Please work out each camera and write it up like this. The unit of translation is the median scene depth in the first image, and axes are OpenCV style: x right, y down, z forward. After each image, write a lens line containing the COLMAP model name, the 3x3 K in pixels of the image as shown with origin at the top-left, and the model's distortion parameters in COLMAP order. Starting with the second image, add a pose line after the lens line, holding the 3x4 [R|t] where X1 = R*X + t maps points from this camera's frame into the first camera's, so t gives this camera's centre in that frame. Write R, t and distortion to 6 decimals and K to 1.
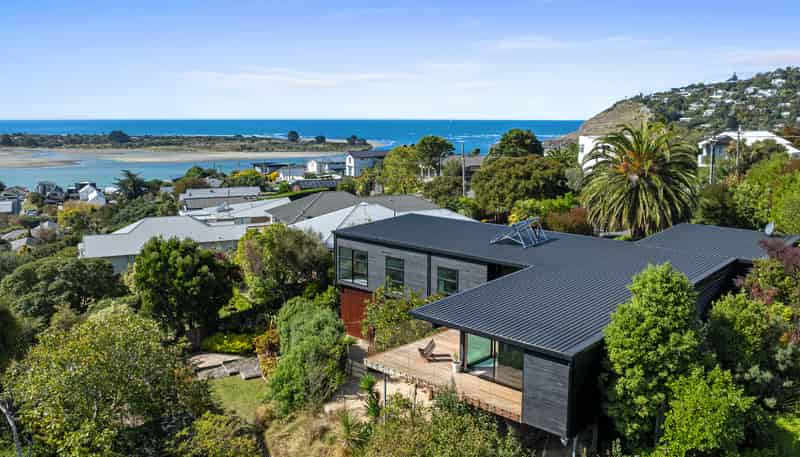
lens RADIAL K [[684.4, 0, 400.0], [0, 684.4, 228.5], [0, 0, 1]] dist [-0.006900, -0.004782]
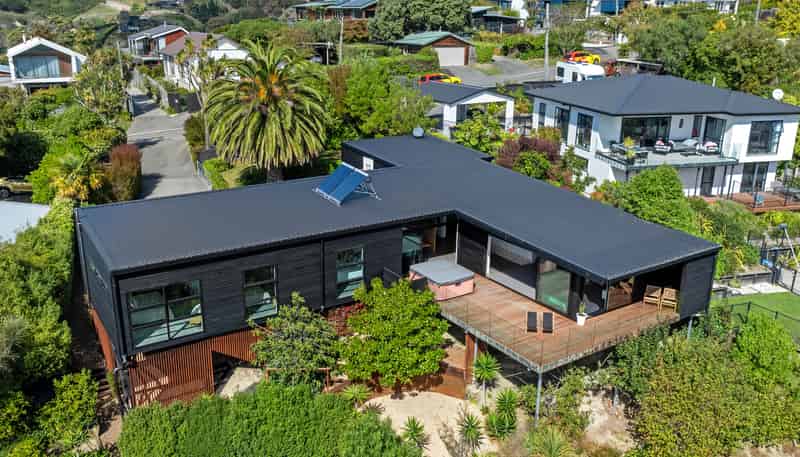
lens RADIAL K [[684.4, 0, 400.0], [0, 684.4, 228.5], [0, 0, 1]] dist [-0.006900, -0.004782]
pose [[0.207556, -0.299628, 0.931205, -0.525594], [0.142296, 0.951058, 0.274300, -0.140281], [-0.967818, 0.075574, 0.240034, 0.630238]]
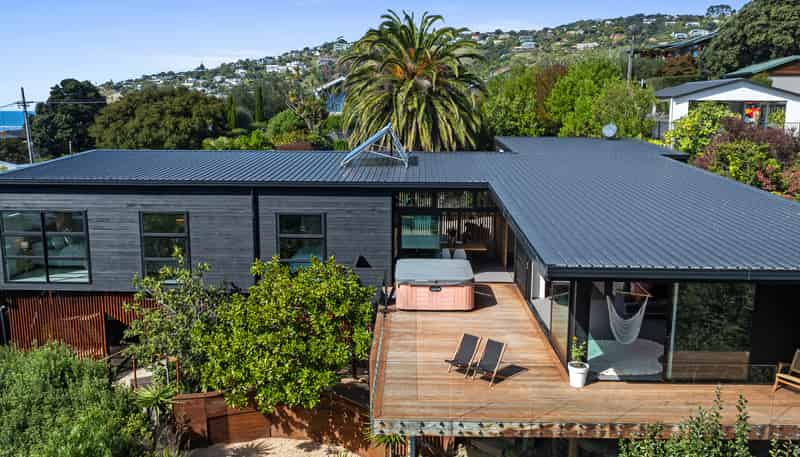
lens RADIAL K [[684.4, 0, 400.0], [0, 684.4, 228.5], [0, 0, 1]] dist [-0.006900, -0.004782]
pose [[0.737078, -0.115507, 0.665863, -0.191758], [0.108025, 0.992754, 0.052634, 0.041443], [-0.667118, 0.033134, 0.744215, 0.457331]]
